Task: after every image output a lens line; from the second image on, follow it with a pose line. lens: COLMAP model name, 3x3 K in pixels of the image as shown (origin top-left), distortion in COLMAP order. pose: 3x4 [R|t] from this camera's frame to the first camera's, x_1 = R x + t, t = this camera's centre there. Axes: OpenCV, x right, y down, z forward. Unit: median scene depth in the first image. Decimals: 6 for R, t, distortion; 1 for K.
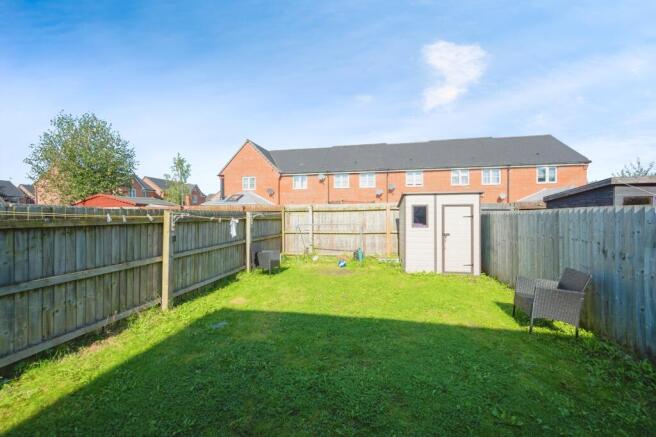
lens RADIAL K [[268.0, 0, 329.4], [0, 268.0, 216.2], [0, 0, 1]] dist [0.000057, -0.000020]
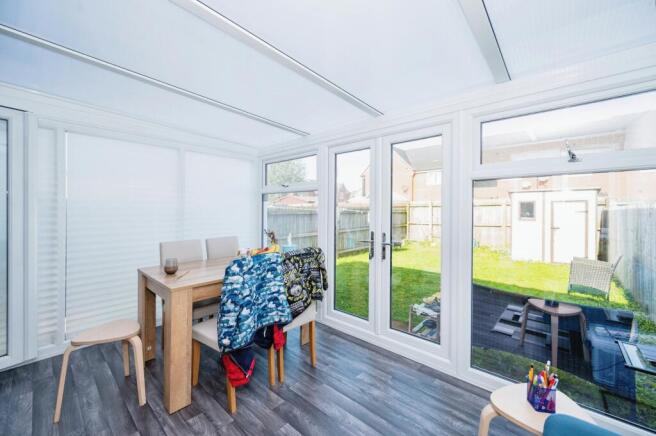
lens RADIAL K [[259.6, 0, 327.6], [0, 259.6, 213.2], [0, 0, 1]] dist [0.003870, 0.000023]
pose [[0.869260, 0.010888, -0.494235, 0.137158], [-0.005877, 0.999914, 0.011692, 0.000809], [0.494320, -0.007259, 0.869250, -0.338835]]
